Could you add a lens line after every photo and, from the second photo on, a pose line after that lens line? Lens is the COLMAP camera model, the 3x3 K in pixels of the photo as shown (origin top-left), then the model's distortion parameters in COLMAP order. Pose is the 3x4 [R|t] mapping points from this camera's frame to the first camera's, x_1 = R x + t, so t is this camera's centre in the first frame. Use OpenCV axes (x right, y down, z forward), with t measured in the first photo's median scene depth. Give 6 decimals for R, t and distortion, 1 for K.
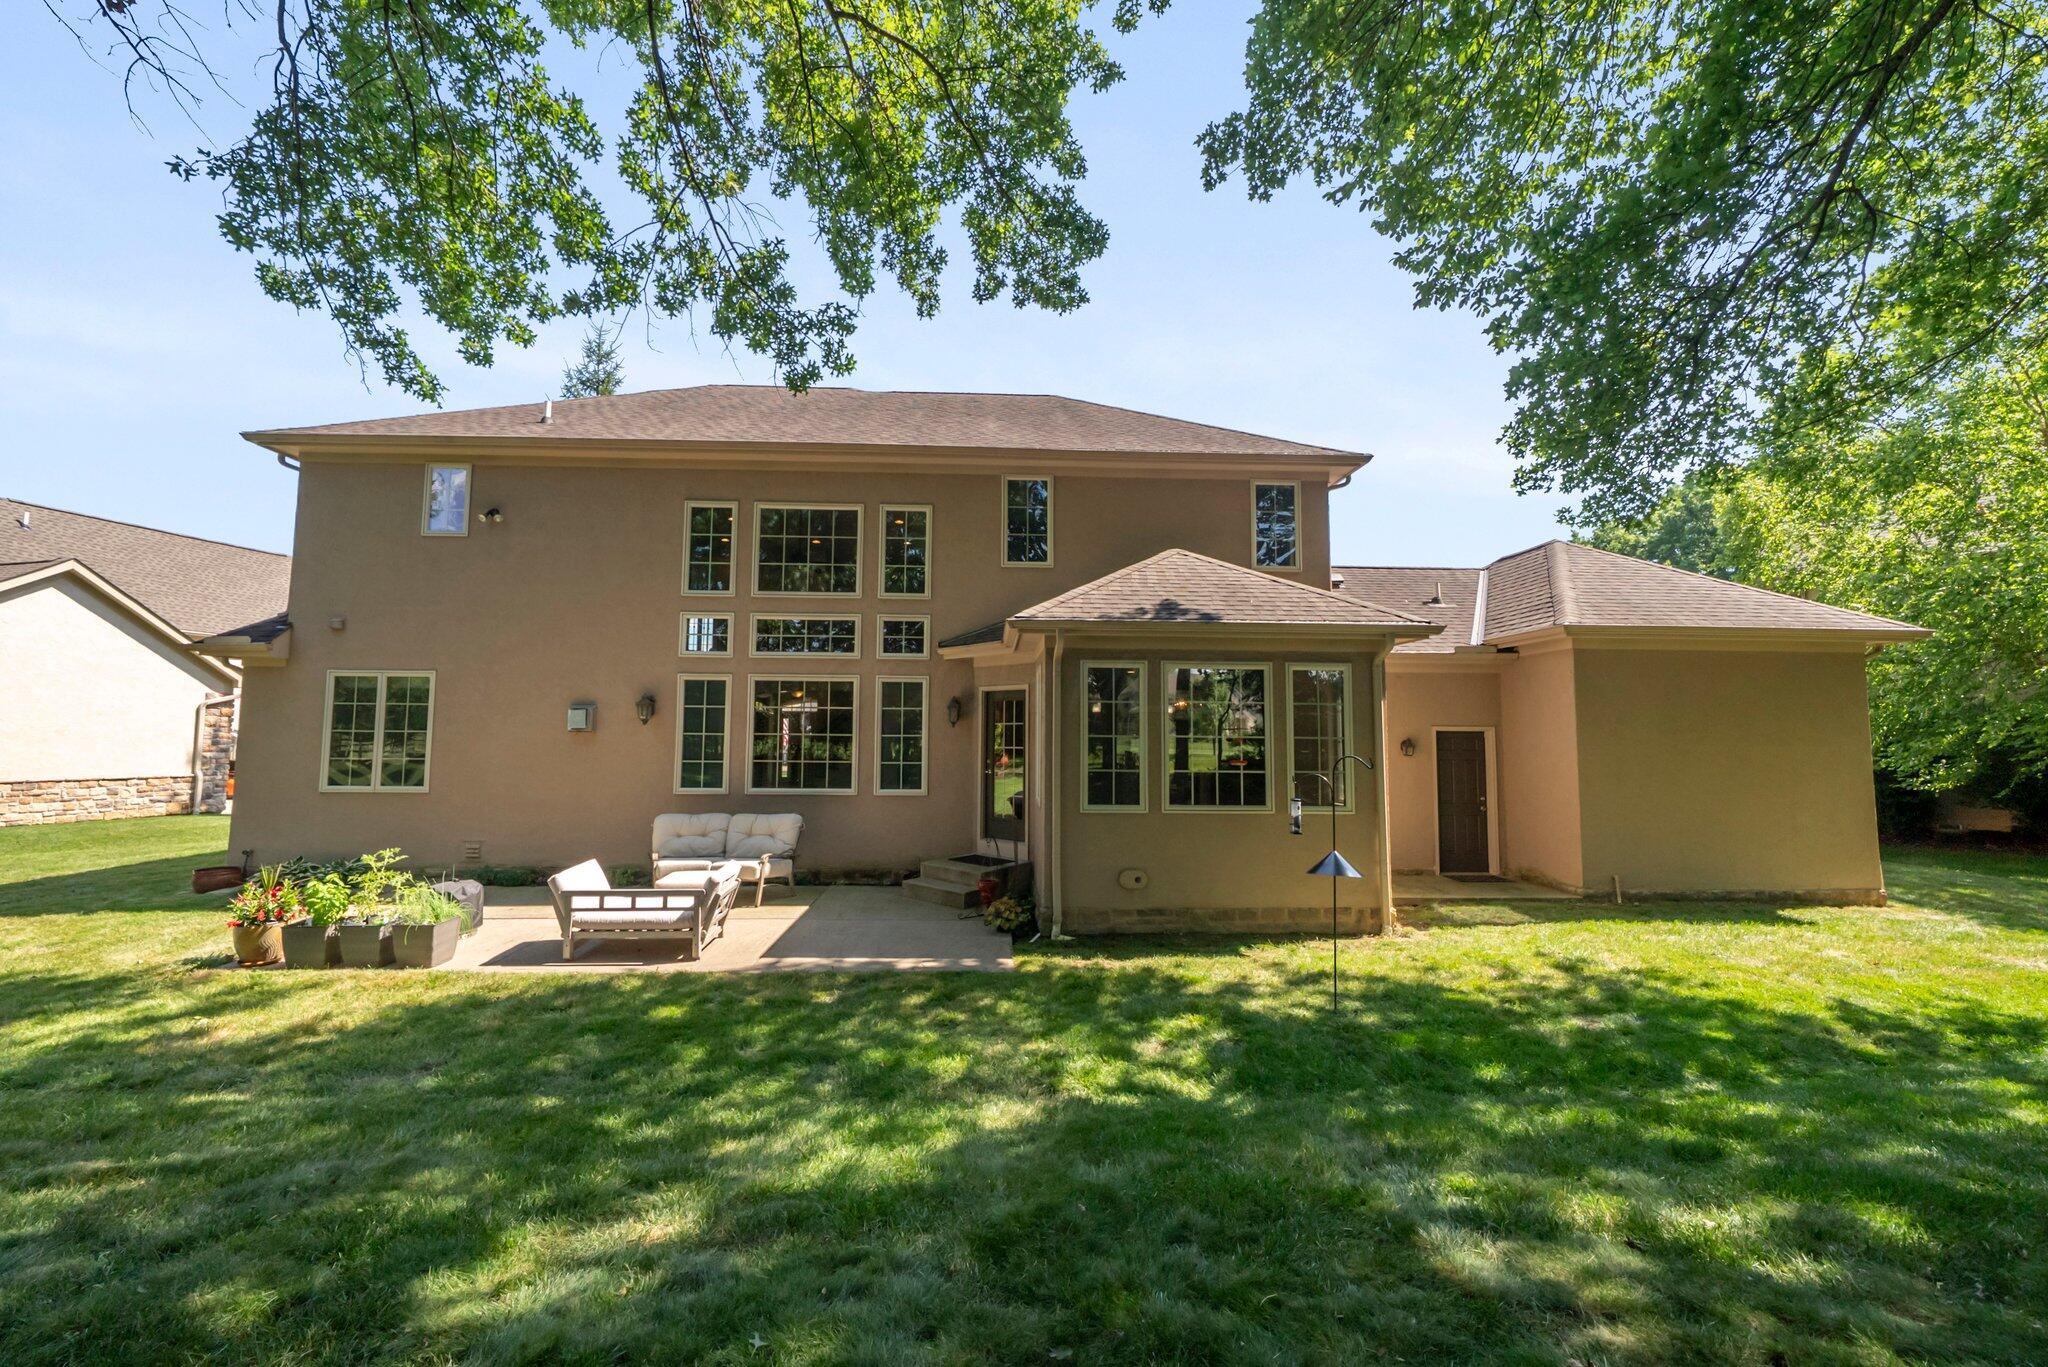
lens RADIAL K [[784.9, 0, 1009.3], [0, 784.9, 689.9], [0, 0, 1]] dist [-0.001831, -0.000190]
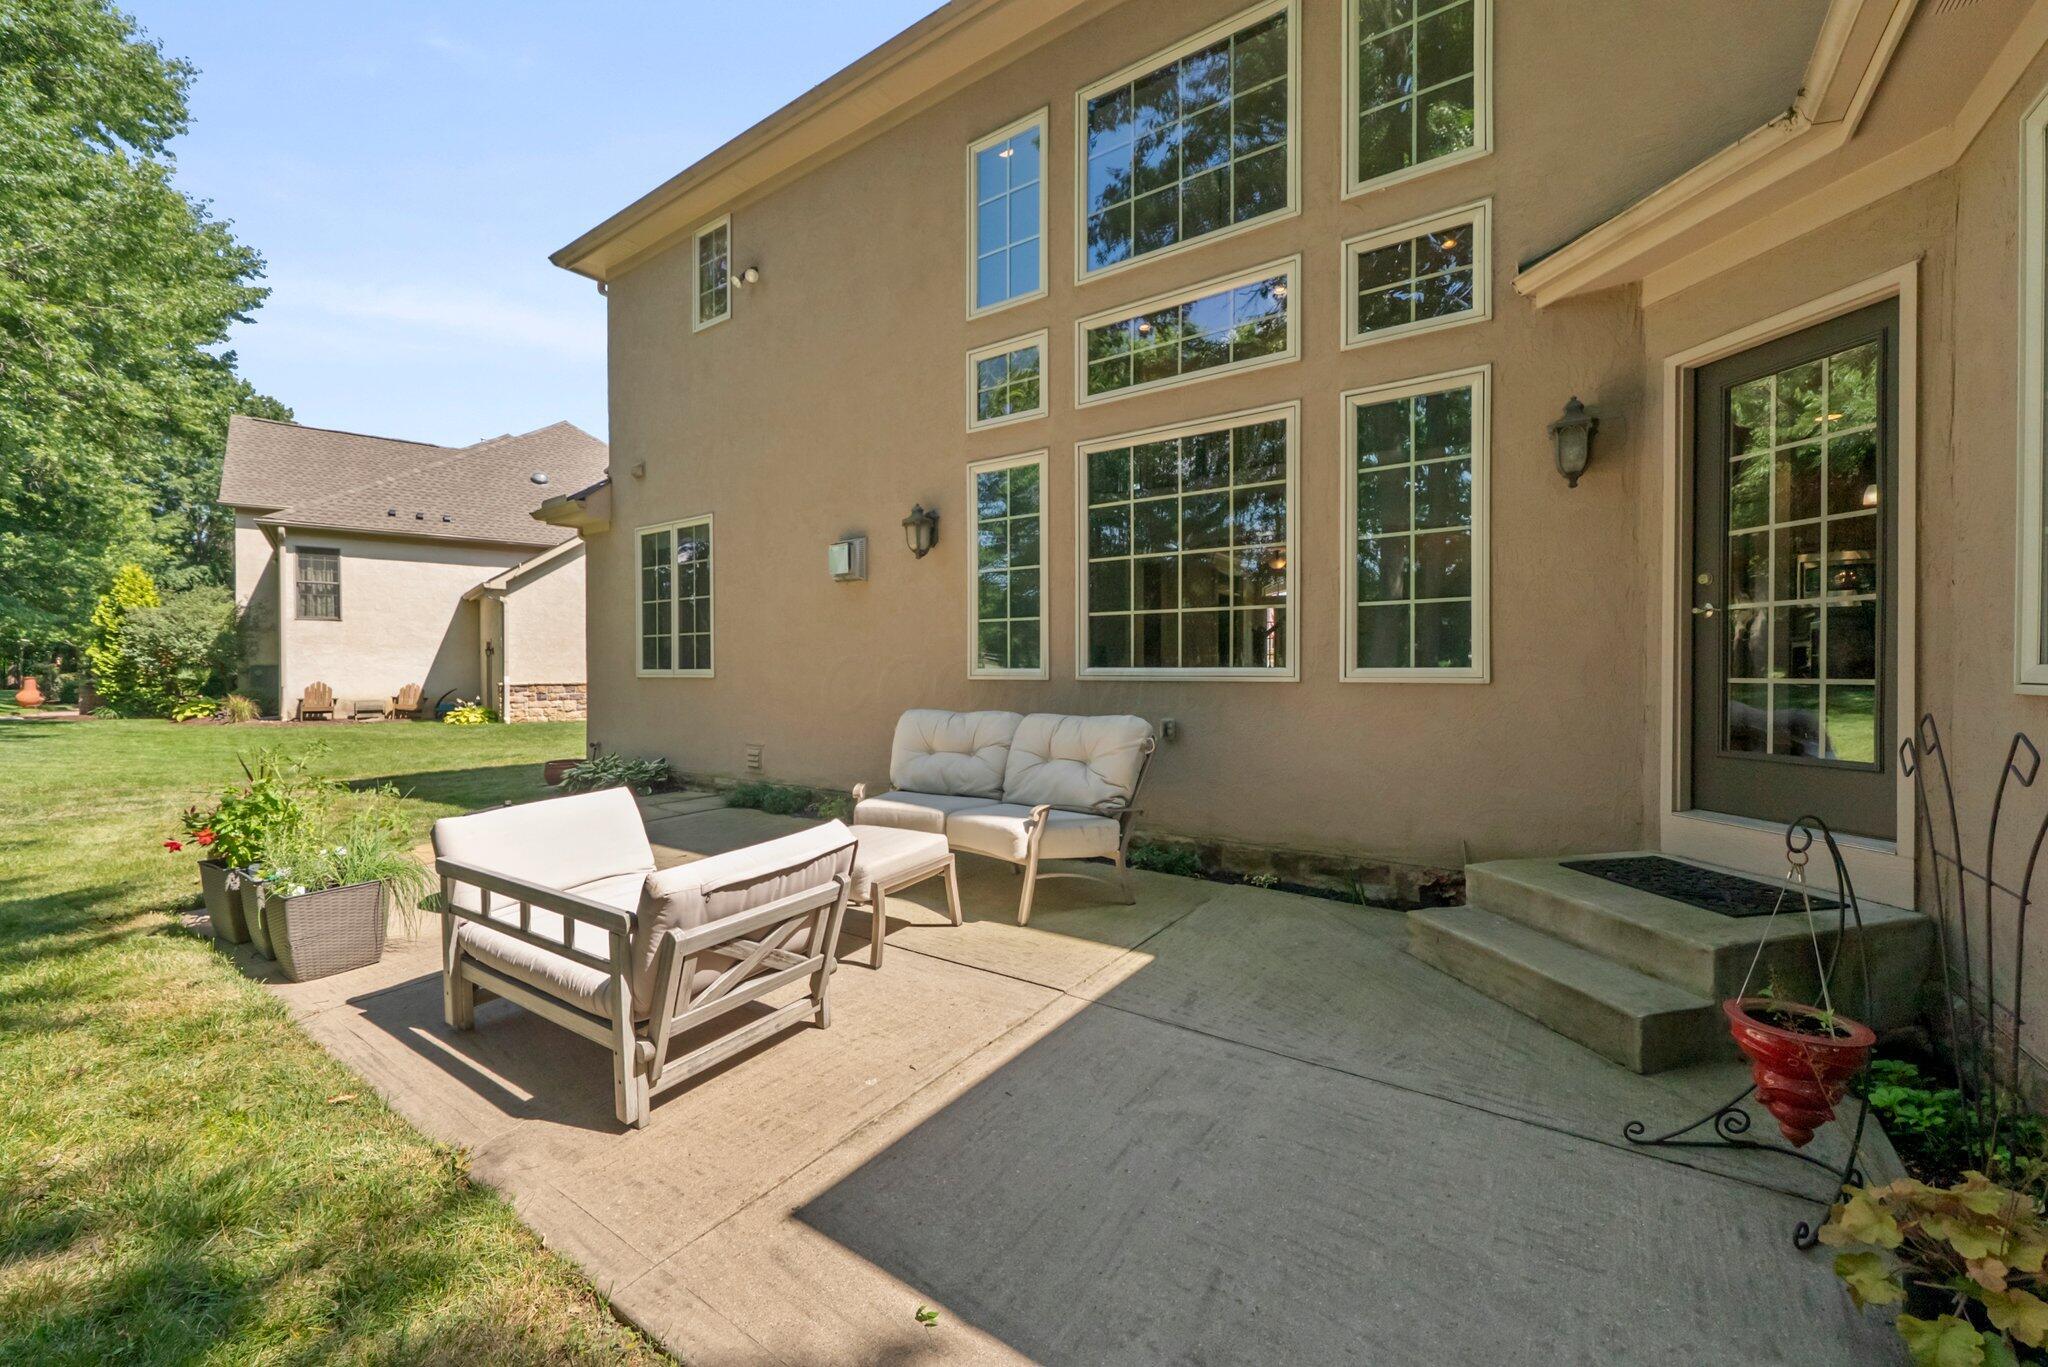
lens RADIAL K [[818.9, 0, 992.4], [0, 818.9, 669.1], [0, 0, 1]] dist [-0.001079, -0.000209]
pose [[0.781343, -0.008428, -0.624045, -0.046280], [0.052816, 0.997215, 0.052661, 0.095380], [0.621863, -0.074106, 0.779612, 0.549904]]
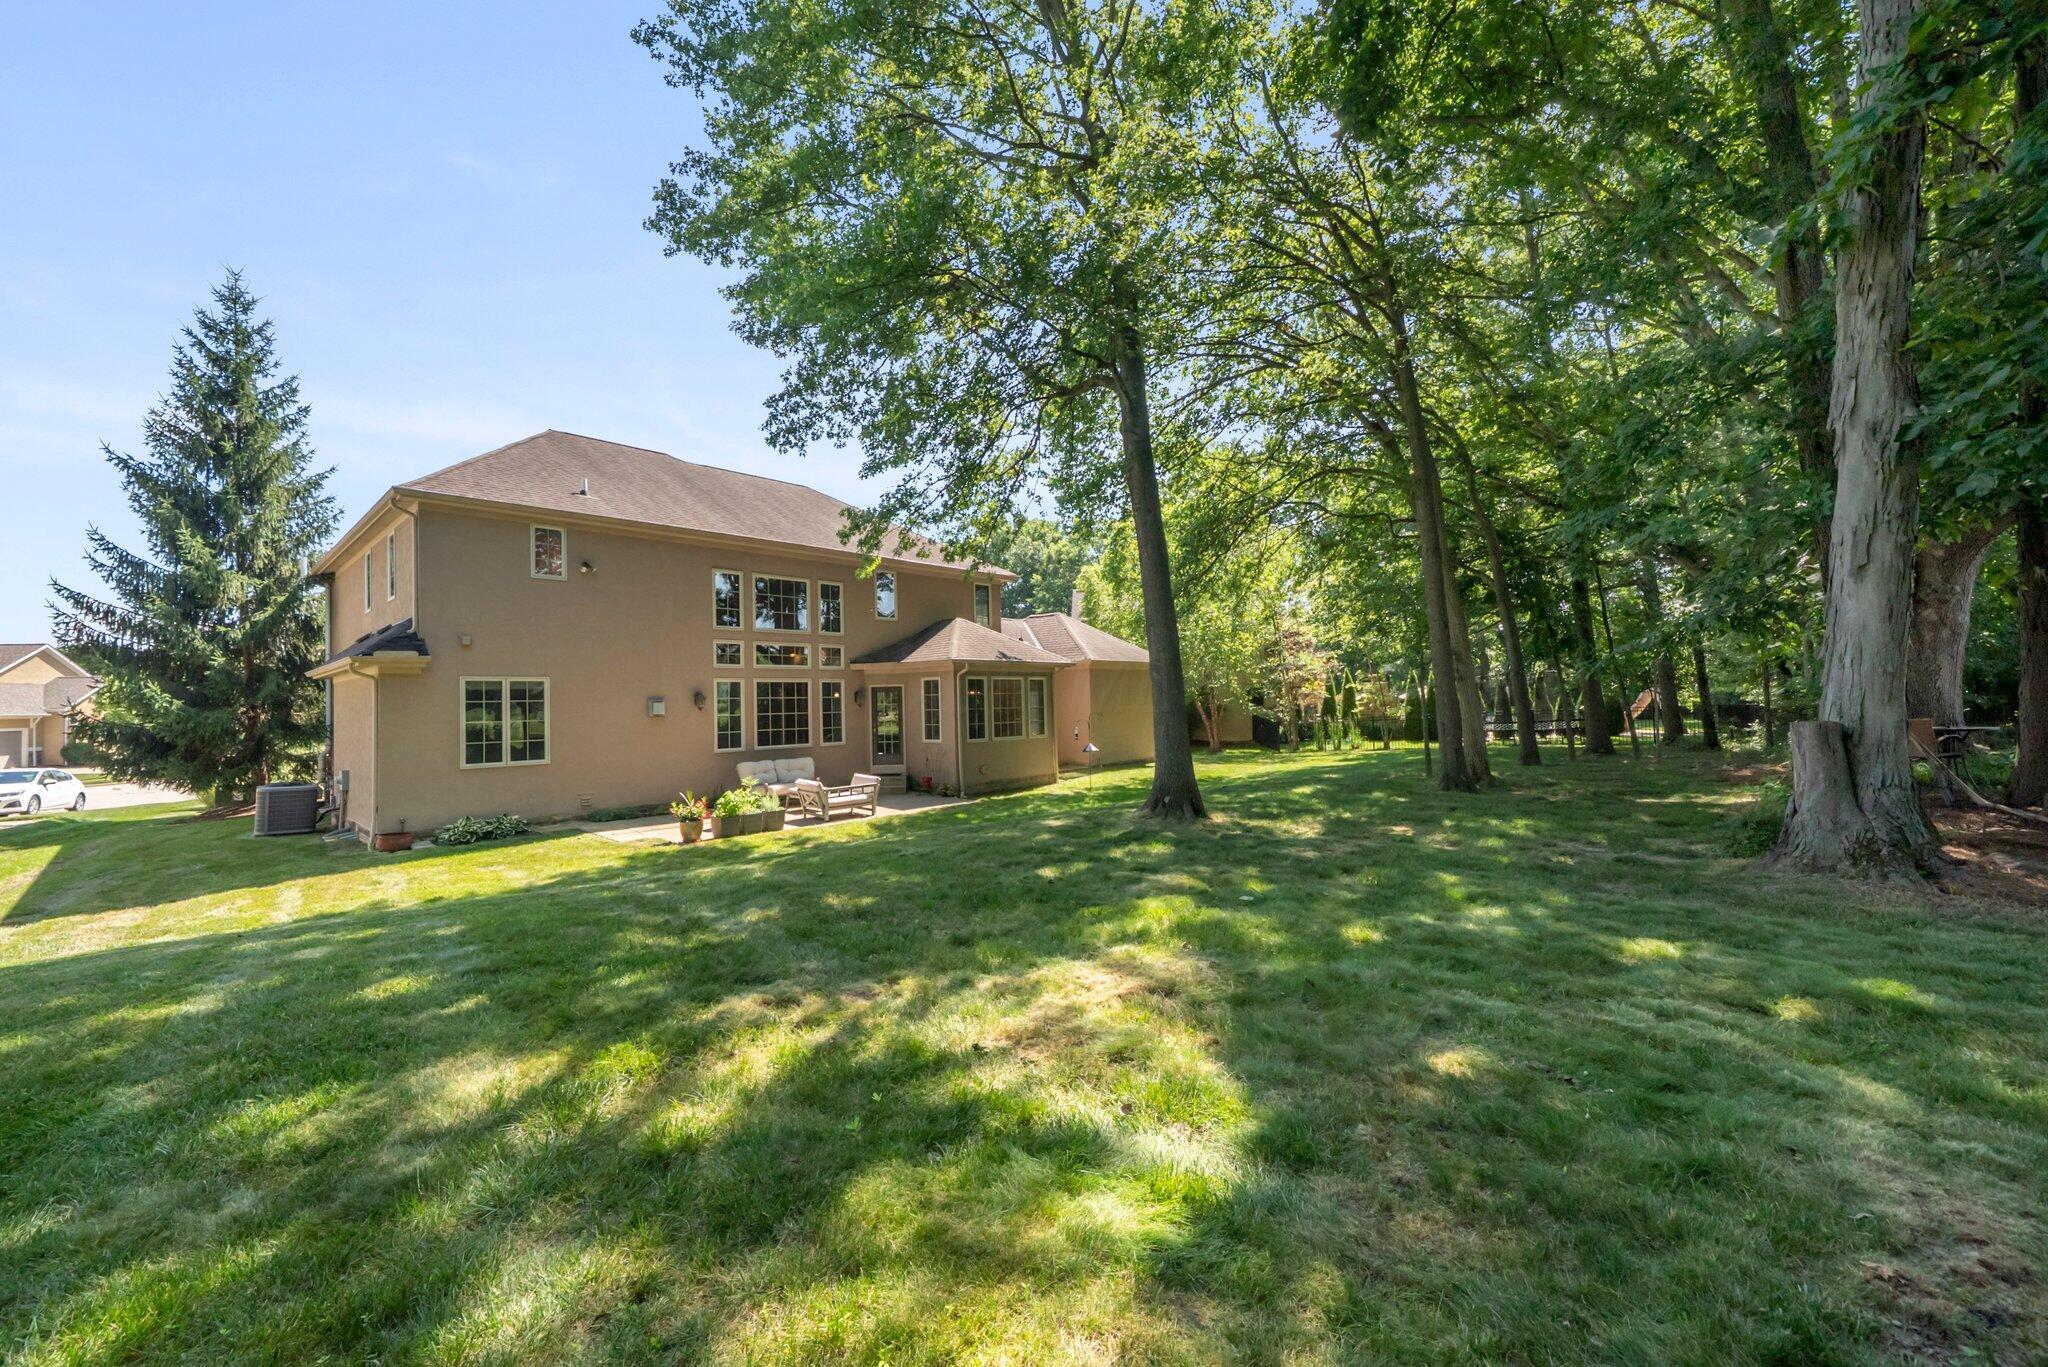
lens RADIAL K [[800.8, 0, 1010.2], [0, 800.8, 674.0], [0, 0, 1]] dist [-0.001147, -0.000057]
pose [[0.713781, -0.000945, 0.700368, -1.137357], [-0.020397, 0.999547, 0.022136, -0.077490], [-0.700072, -0.030086, 0.713438, -0.587962]]
